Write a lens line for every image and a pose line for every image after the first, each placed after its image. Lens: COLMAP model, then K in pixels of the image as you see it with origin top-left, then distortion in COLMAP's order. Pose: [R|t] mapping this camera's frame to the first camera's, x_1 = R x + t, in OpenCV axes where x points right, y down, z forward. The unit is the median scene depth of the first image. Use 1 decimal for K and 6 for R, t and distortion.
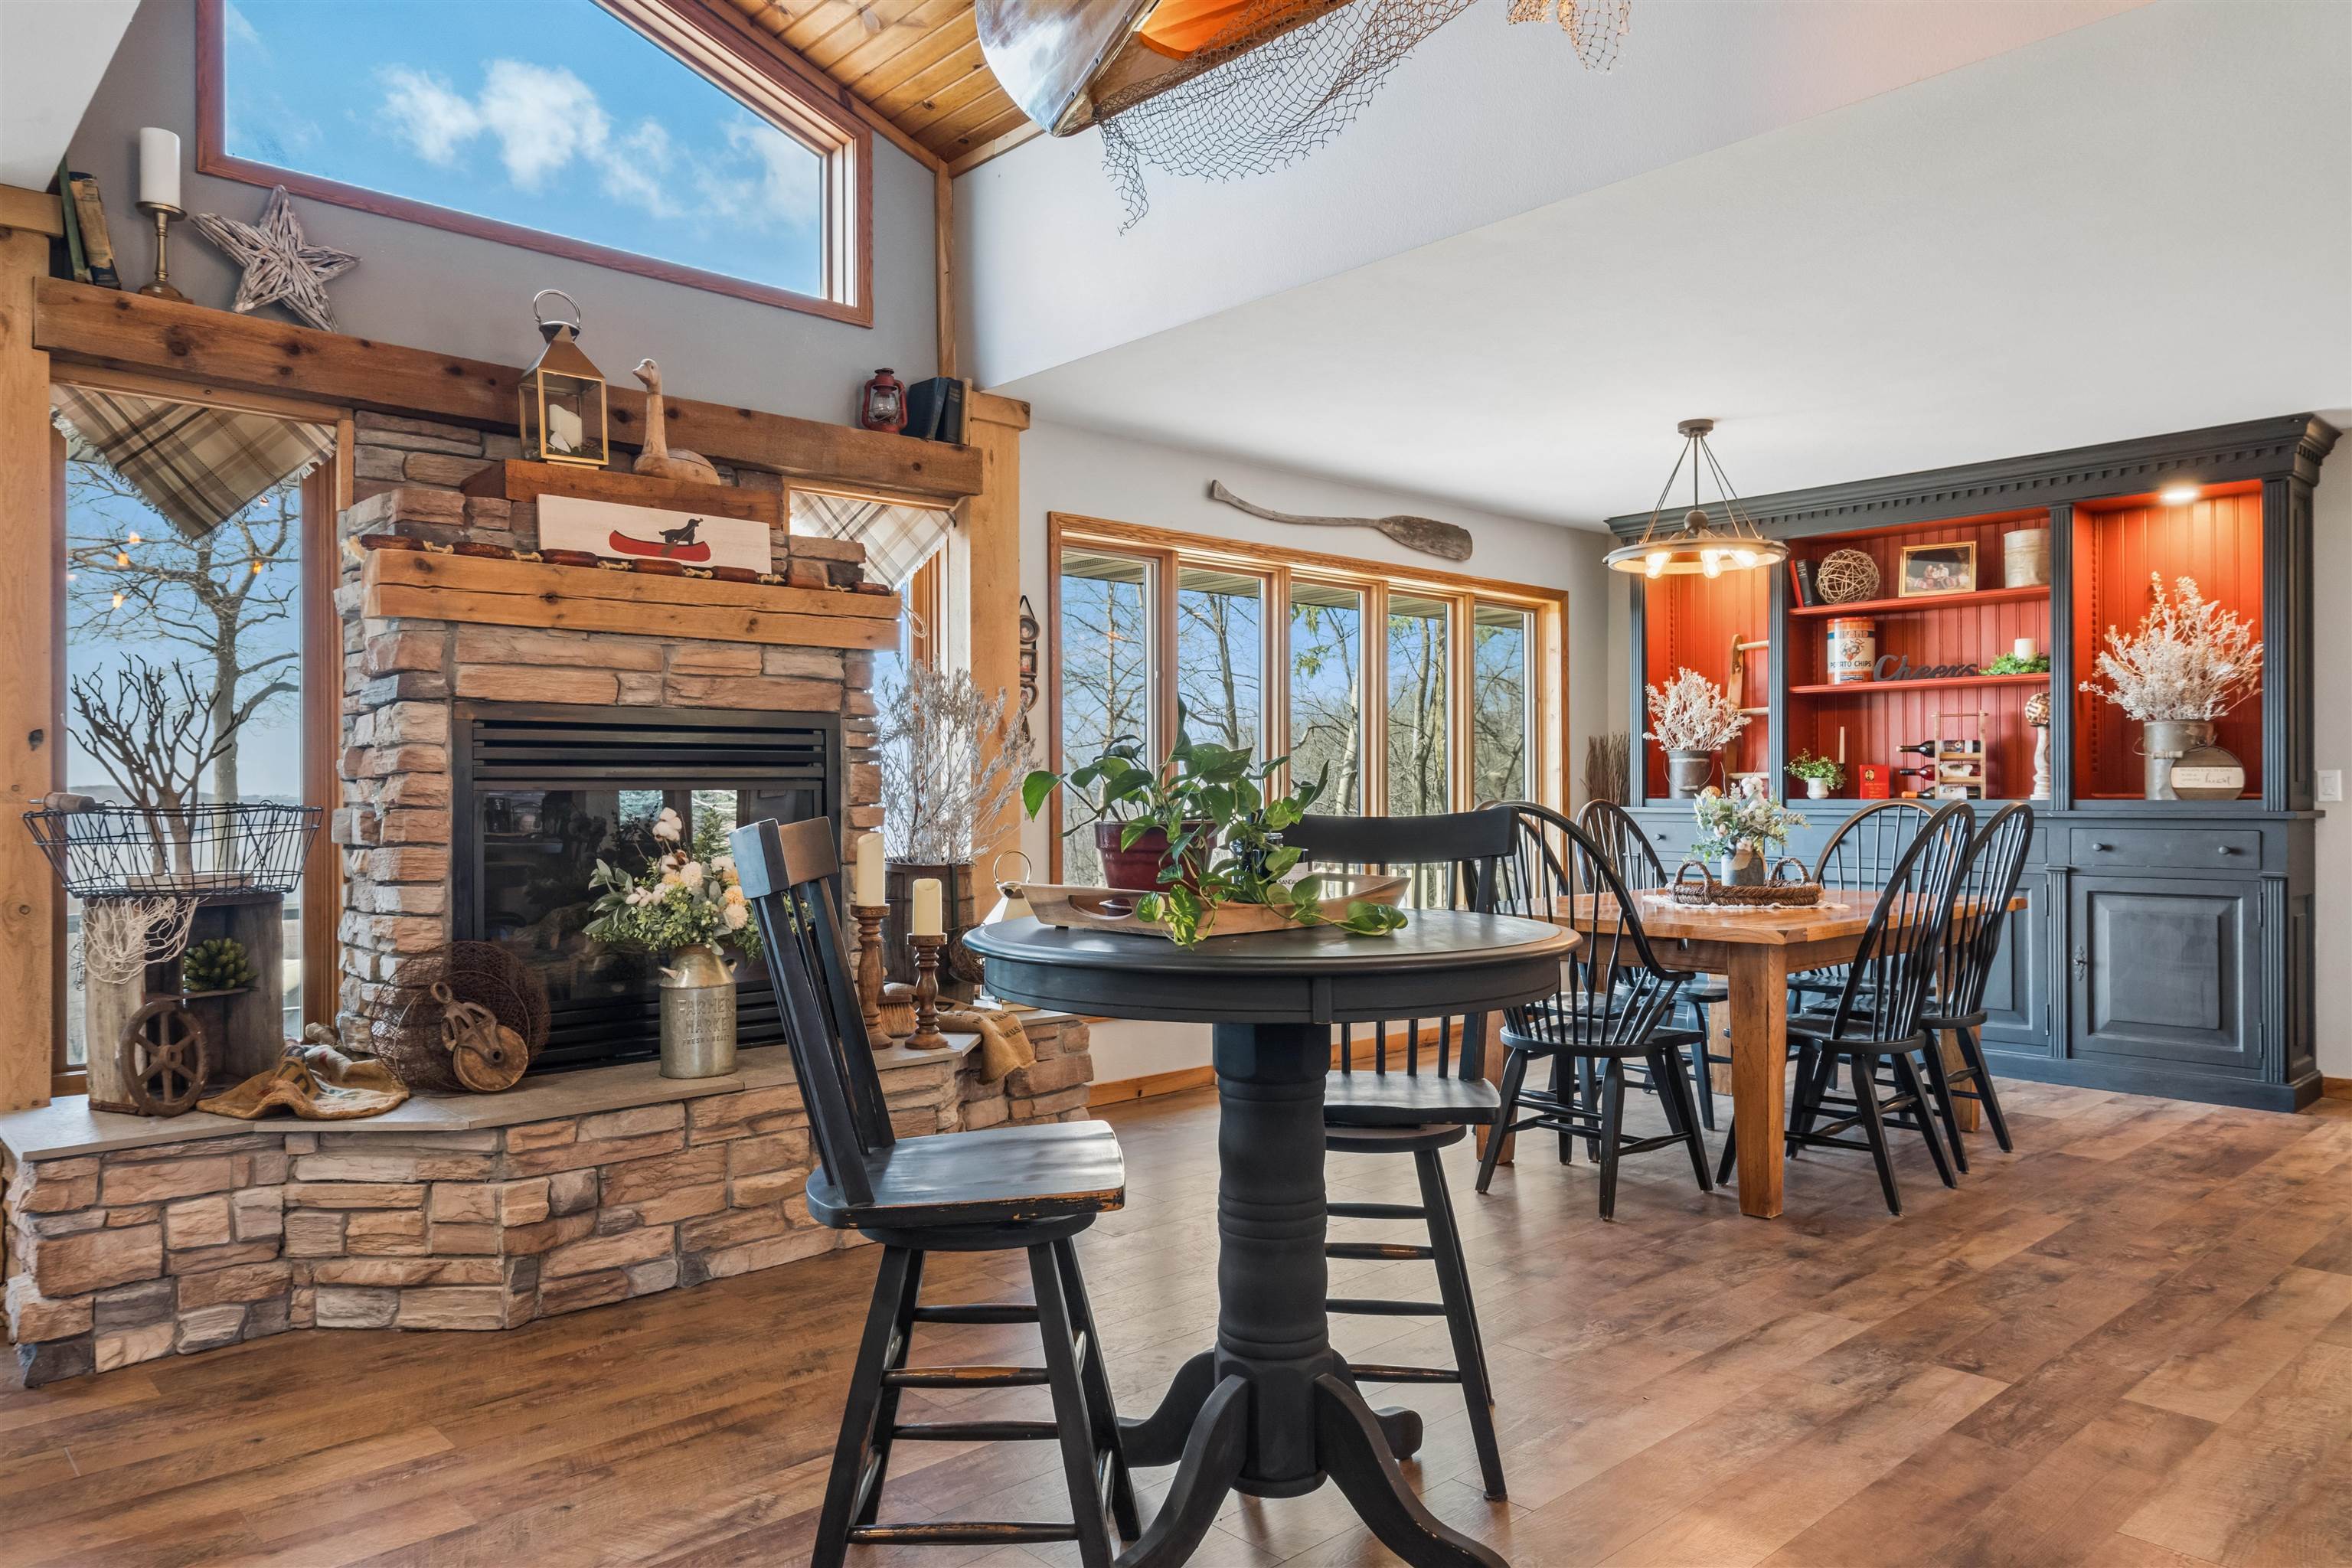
lens RADIAL K [[1533.3, 0, 1176.0], [0, 1533.3, 784.0], [0, 0, 1]] dist [0.005003, 0.002959]
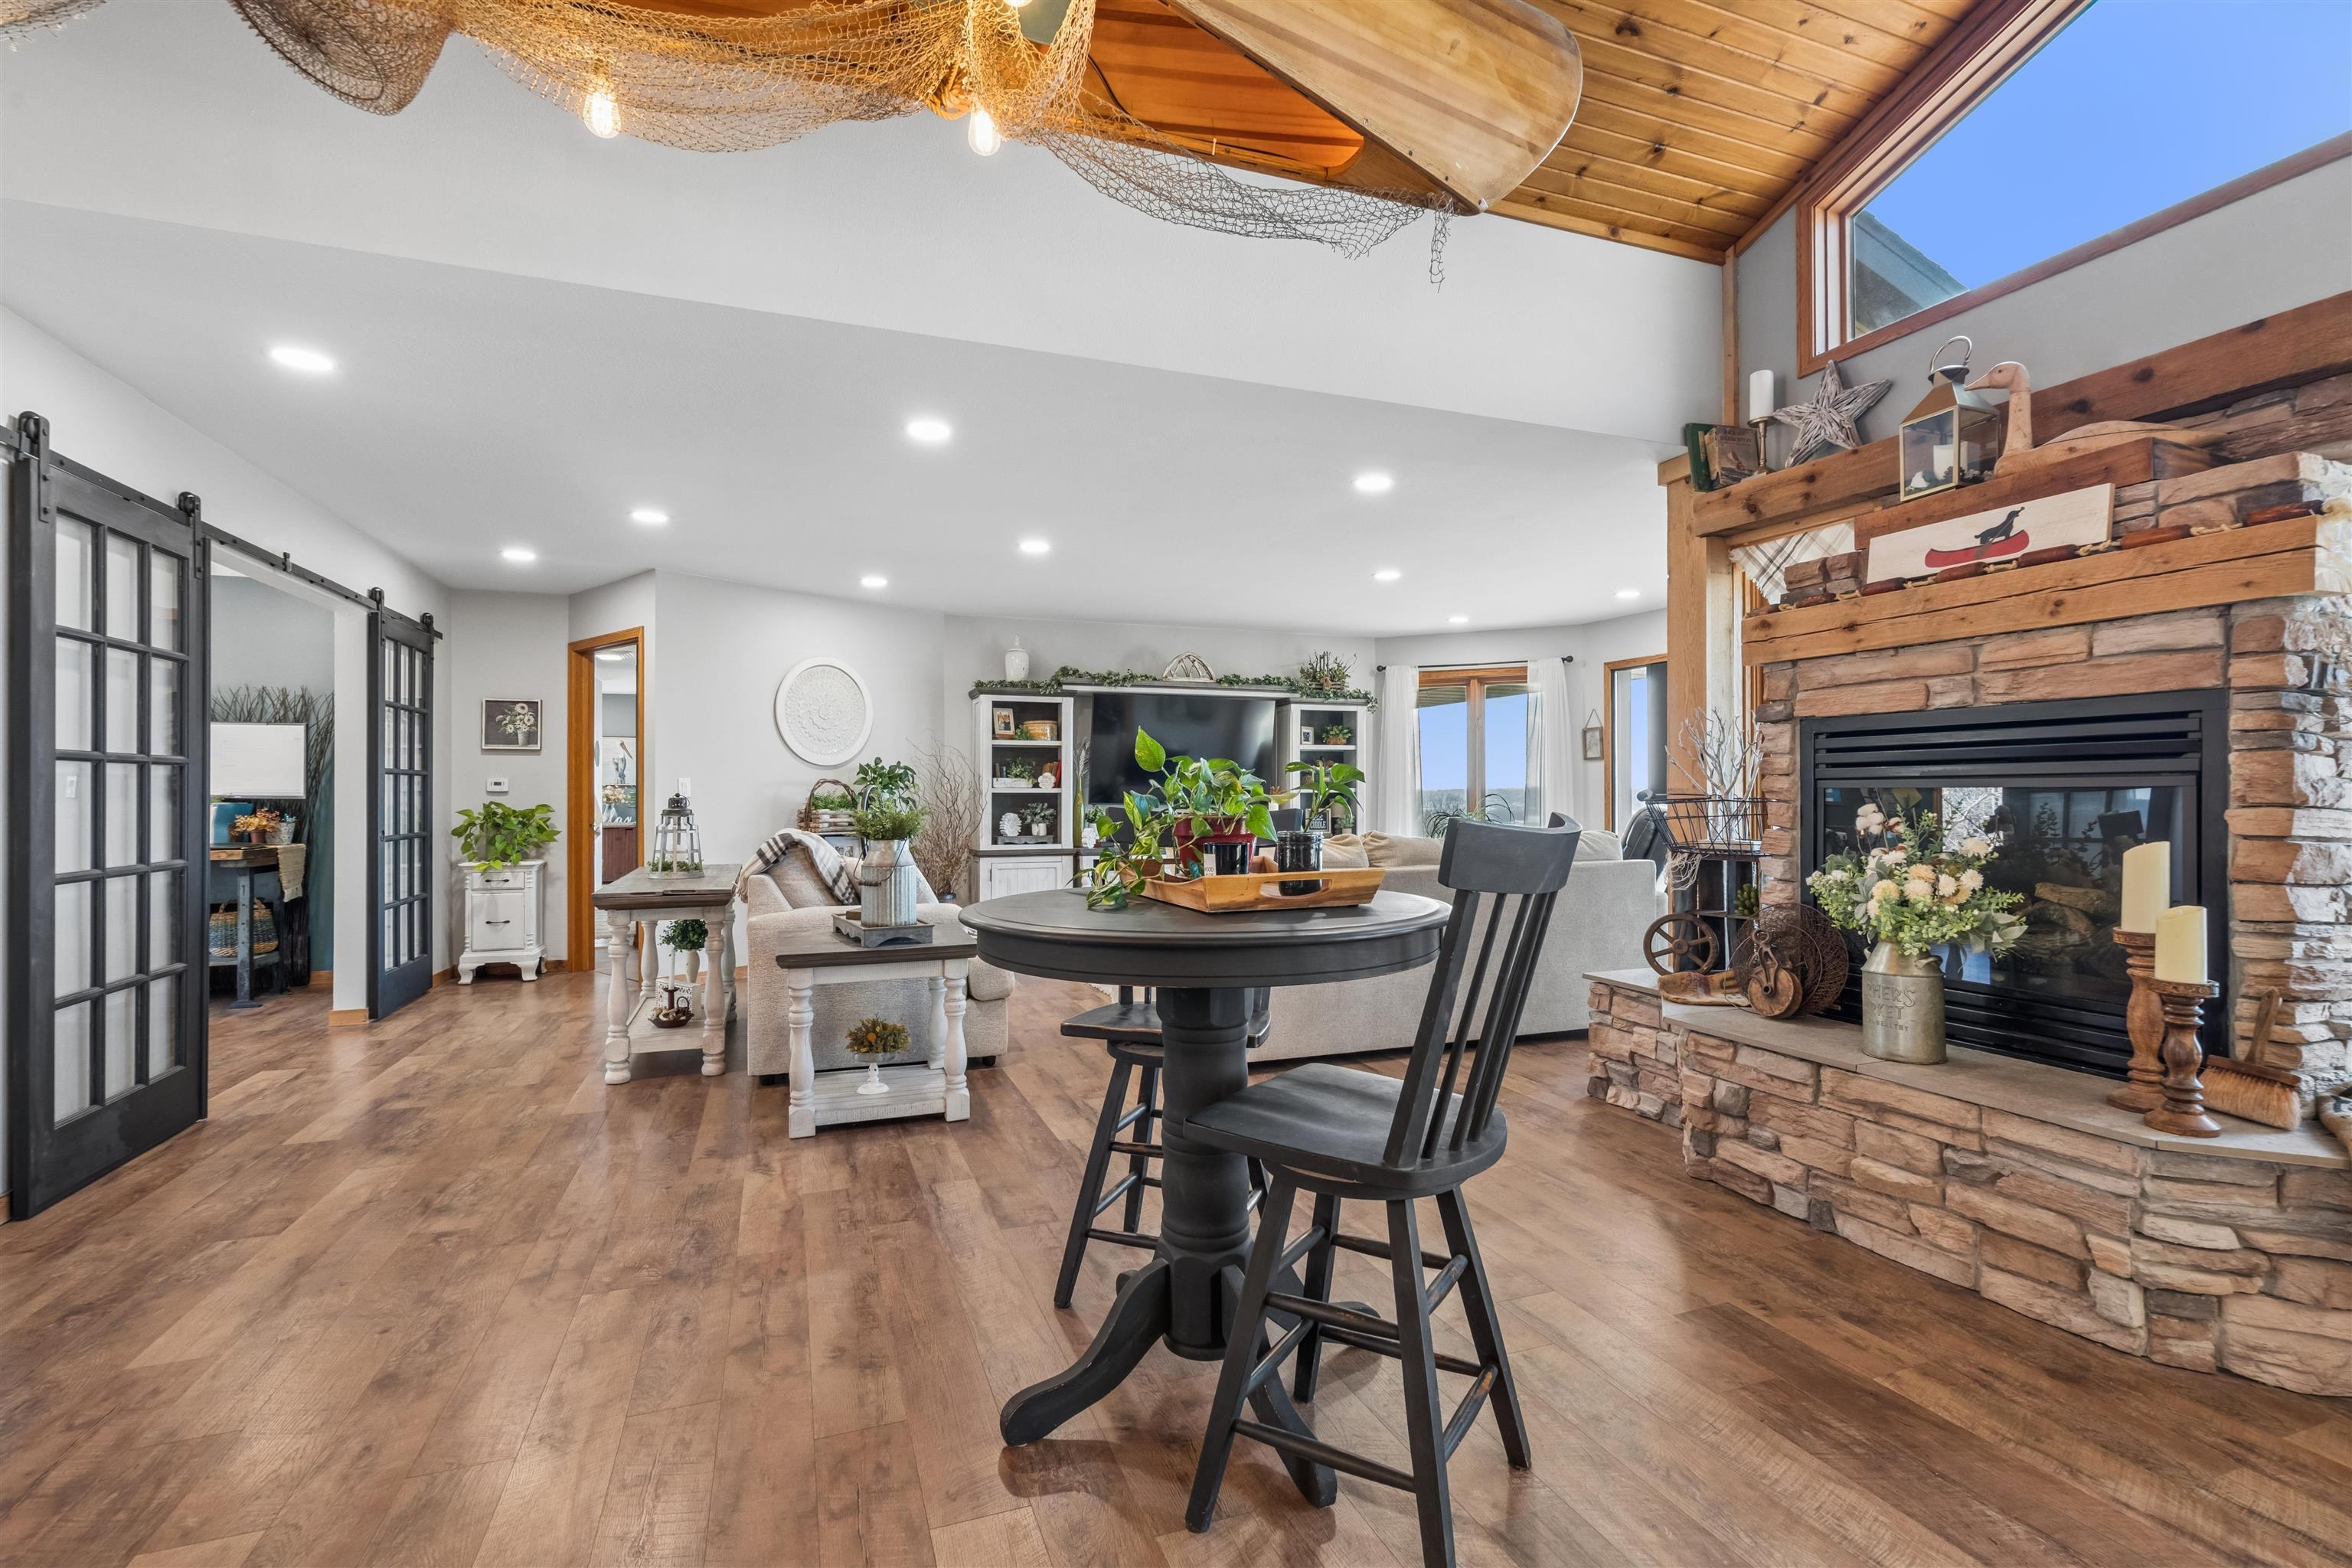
lens RADIAL K [[1051.4, 0, 1176.0], [0, 1051.4, 784.0], [0, 0, 1]] dist [-0.001910, -0.000383]
pose [[-0.377327, -0.003710, -0.926073, 0.533014], [0.007870, 0.999943, -0.007213, 0.002645], [0.926047, -0.010010, -0.377276, 0.794197]]
